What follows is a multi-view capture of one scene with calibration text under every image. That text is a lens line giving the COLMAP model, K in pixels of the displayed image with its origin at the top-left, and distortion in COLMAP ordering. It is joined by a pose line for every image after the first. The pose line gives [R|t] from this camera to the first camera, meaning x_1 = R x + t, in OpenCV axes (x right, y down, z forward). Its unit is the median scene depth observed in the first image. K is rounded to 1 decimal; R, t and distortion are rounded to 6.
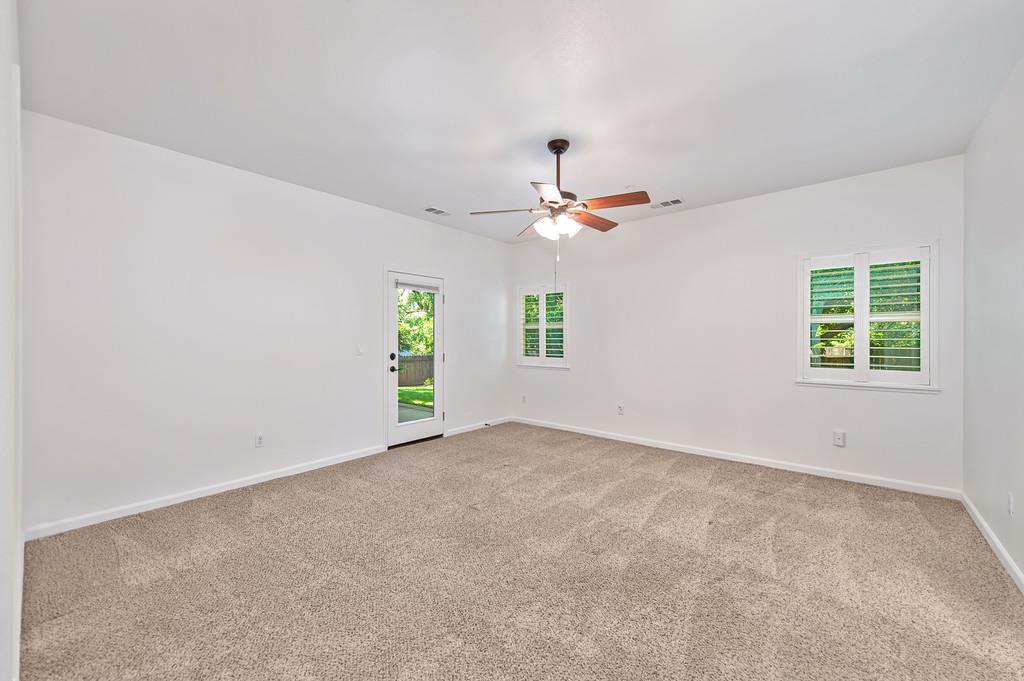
lens RADIAL K [[403.9, 0, 510.9], [0, 403.9, 331.9], [0, 0, 1]] dist [0.016984, -0.005669]
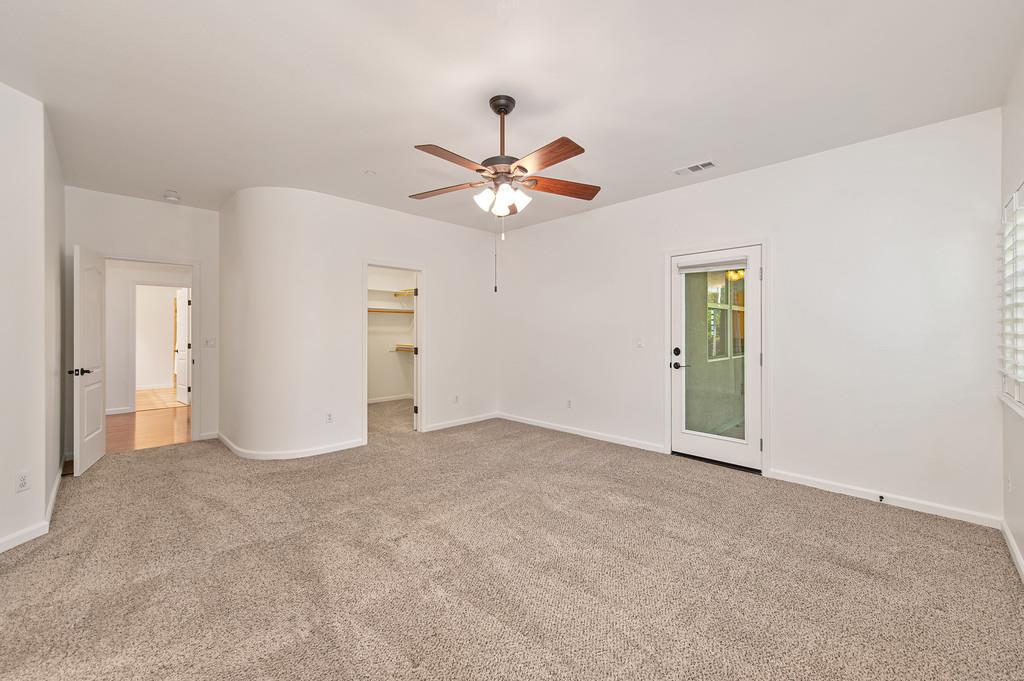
lens RADIAL K [[408.7, 0, 515.3], [0, 408.7, 328.1], [0, 0, 1]] dist [0.001198, -0.000309]
pose [[-0.070594, 0.005261, -0.997491, 0.628400], [0.011908, 0.999919, 0.004431, 0.001268], [0.997434, -0.011565, -0.070651, 0.716908]]
